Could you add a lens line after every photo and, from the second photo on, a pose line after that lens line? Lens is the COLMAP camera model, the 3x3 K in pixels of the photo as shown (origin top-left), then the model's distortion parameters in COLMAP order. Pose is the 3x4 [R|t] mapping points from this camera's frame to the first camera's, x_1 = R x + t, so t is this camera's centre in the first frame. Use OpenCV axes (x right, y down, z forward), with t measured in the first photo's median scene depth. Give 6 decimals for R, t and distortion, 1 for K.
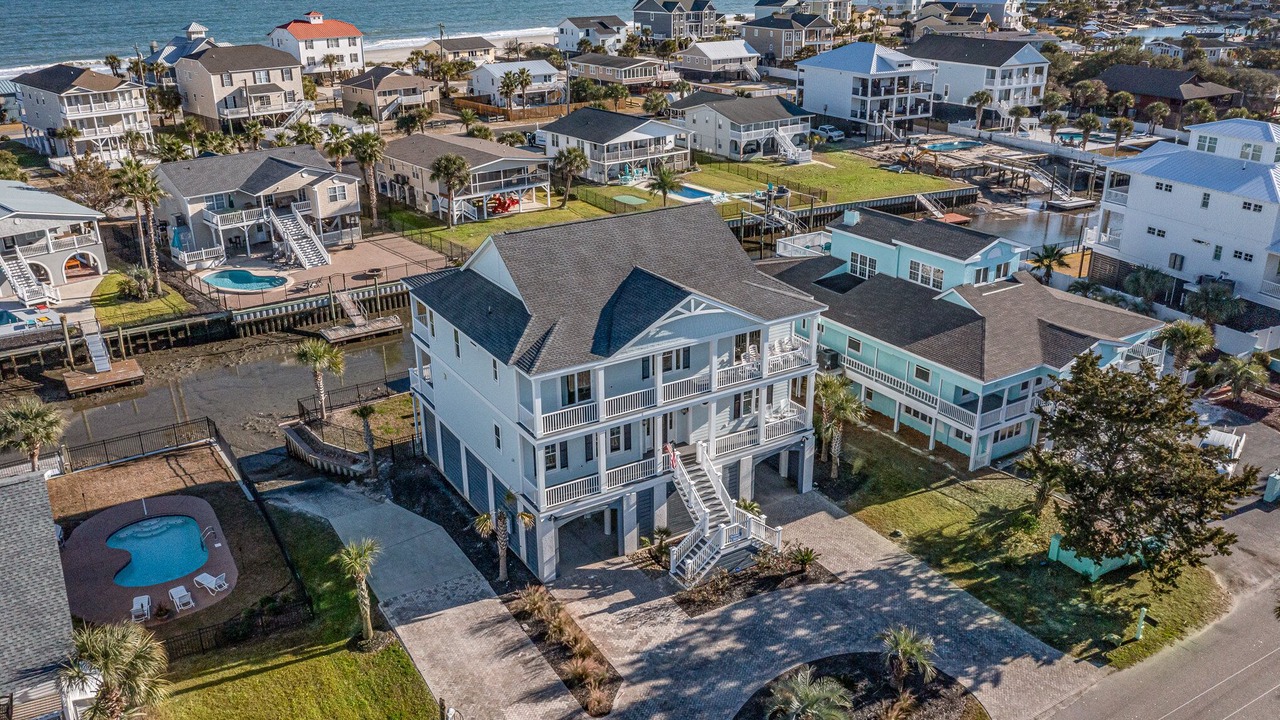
lens RADIAL K [[1034.6, 0, 640.0], [0, 1034.6, 360.0], [0, 0, 1]] dist [-0.005542, -0.002049]
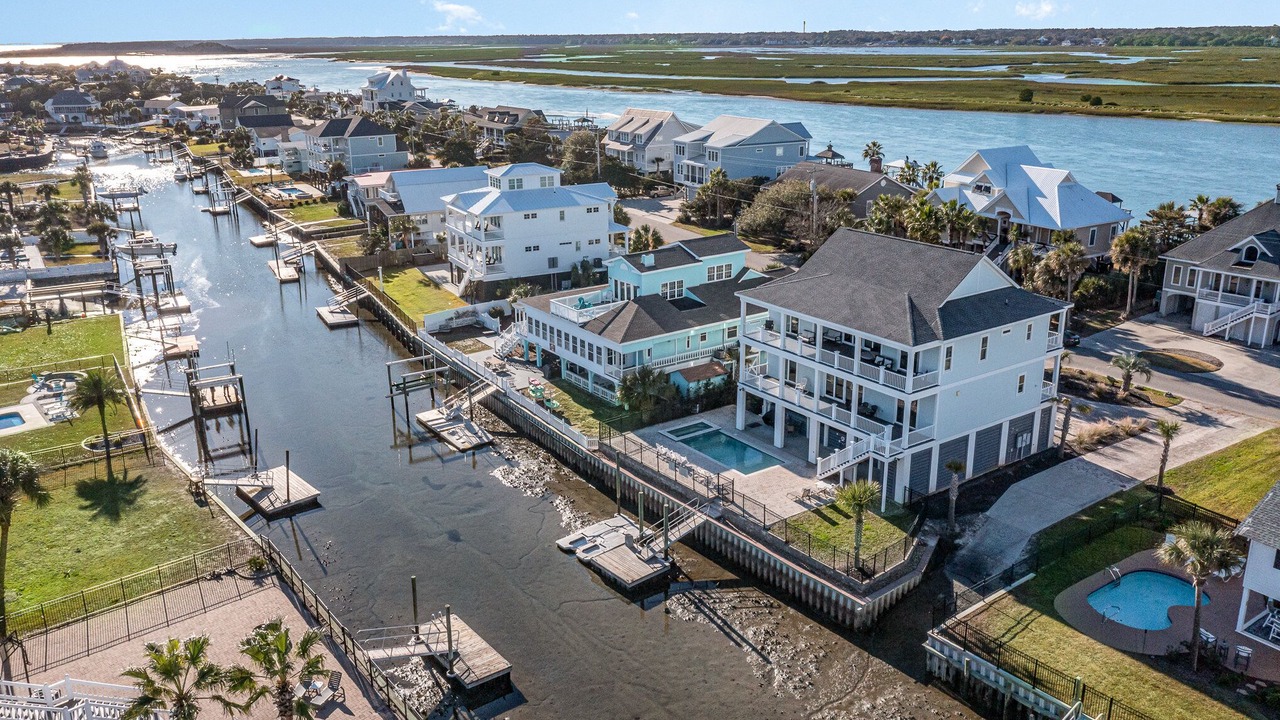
lens RADIAL K [[1034.6, 0, 640.0], [0, 1034.6, 360.0], [0, 0, 1]] dist [-0.005542, -0.002049]
pose [[-0.082167, -0.287931, 0.954120, -1.027088], [0.375964, 0.877668, 0.297237, -0.408622], [-0.922984, 0.383138, 0.036137, 1.015127]]
